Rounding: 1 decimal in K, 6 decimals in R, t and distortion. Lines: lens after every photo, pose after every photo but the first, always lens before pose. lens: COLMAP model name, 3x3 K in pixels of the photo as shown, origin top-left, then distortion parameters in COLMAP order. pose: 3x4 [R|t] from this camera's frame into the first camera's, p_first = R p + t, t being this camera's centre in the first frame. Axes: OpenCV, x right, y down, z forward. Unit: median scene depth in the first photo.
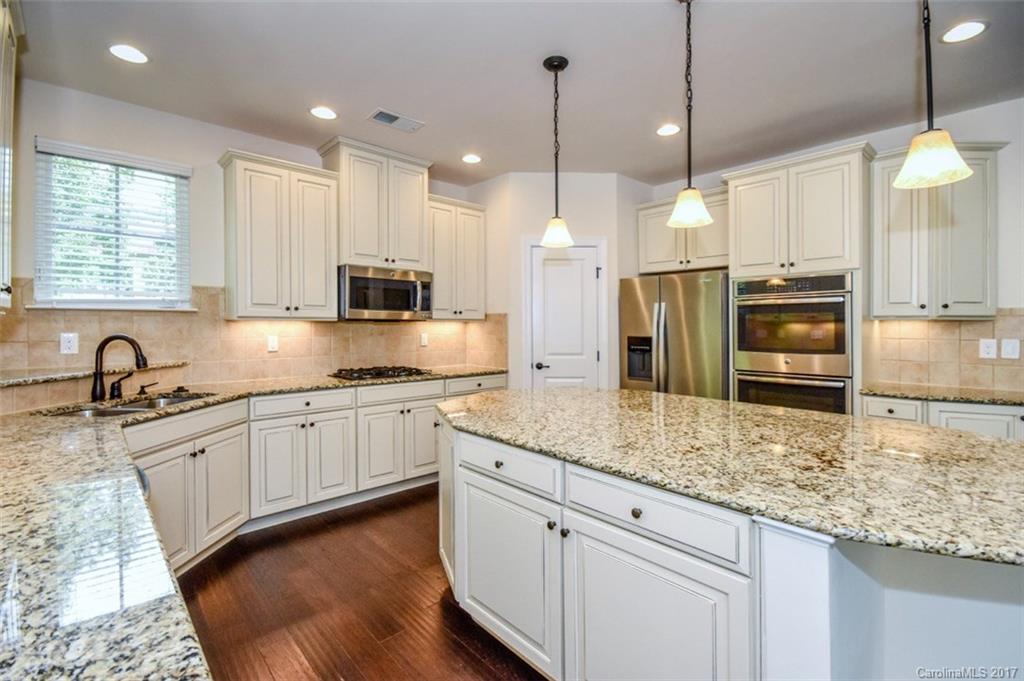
lens RADIAL K [[456.5, 0, 516.0], [0, 456.5, 335.5], [0, 0, 1]] dist [-0.002608, -0.000947]
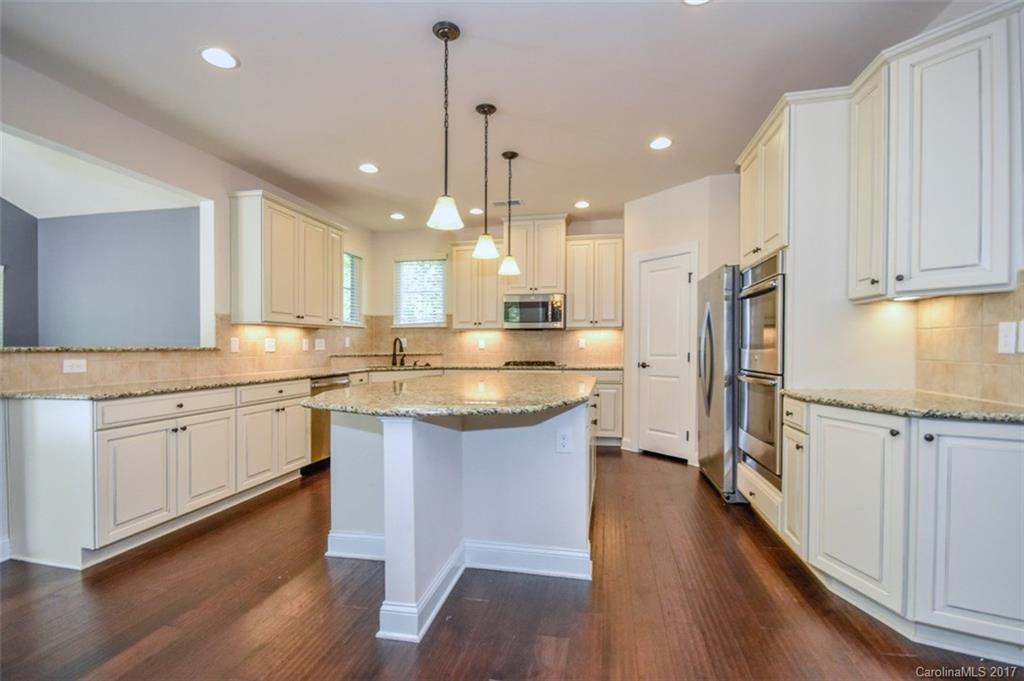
lens RADIAL K [[445.6, 0, 514.0], [0, 445.6, 360.8], [0, 0, 1]] dist [-0.001062, -0.000210]
pose [[0.590694, 0.022847, -0.806572, 1.059444], [-0.012352, 0.999738, 0.019272, 0.052873], [0.806801, -0.001421, 0.590822, 0.102396]]
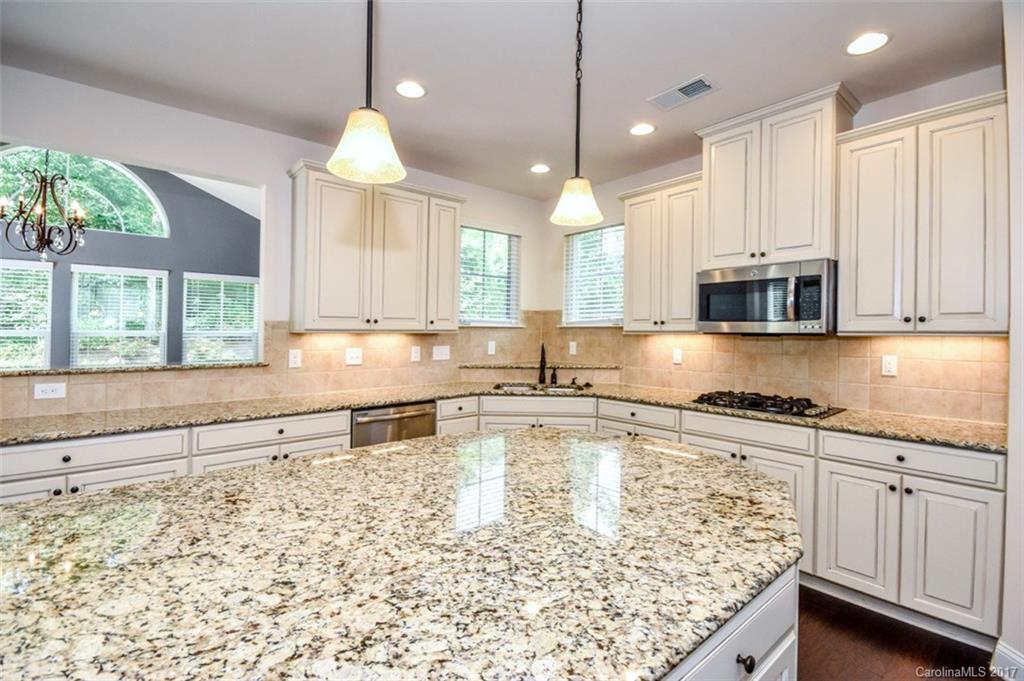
lens RADIAL K [[456.5, 0, 516.0], [0, 456.5, 335.5], [0, 0, 1]] dist [-0.002608, -0.000947]
pose [[-0.029019, 0.007601, -0.999550, 0.595328], [-0.024613, 0.999662, 0.008316, -0.033393], [0.999276, 0.024844, -0.028822, 0.758648]]
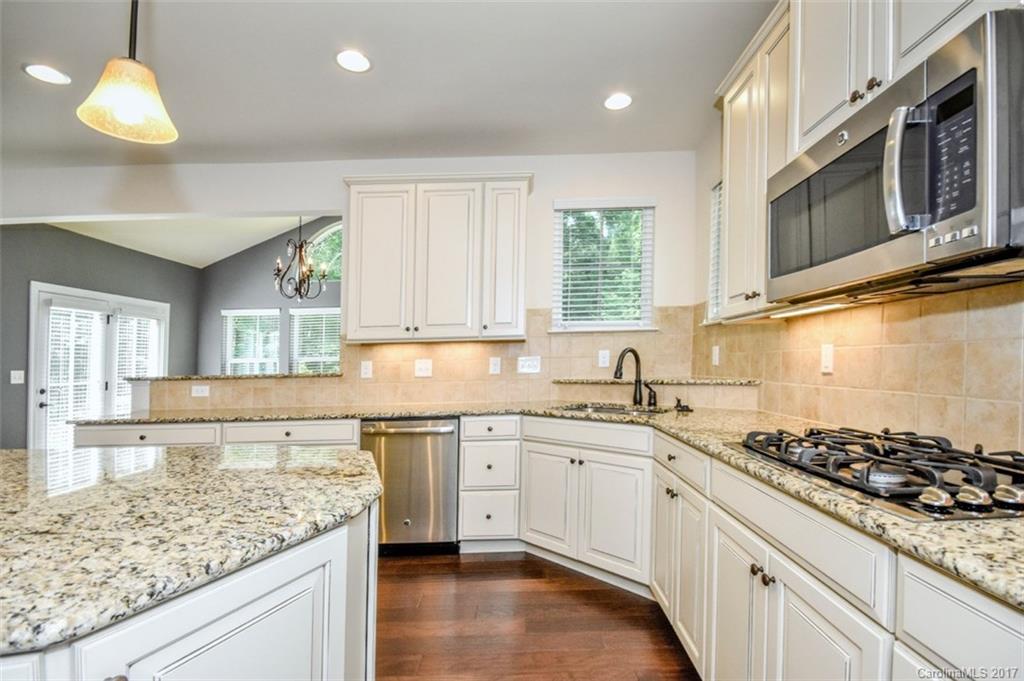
lens RADIAL K [[471.7, 0, 526.7], [0, 471.7, 359.9], [0, 0, 1]] dist [0.001855, -0.000322]
pose [[-0.677055, 0.009863, -0.735866, 0.125422], [0.008367, 0.999949, 0.005705, 0.015223], [0.735884, -0.002294, -0.677103, 1.282746]]
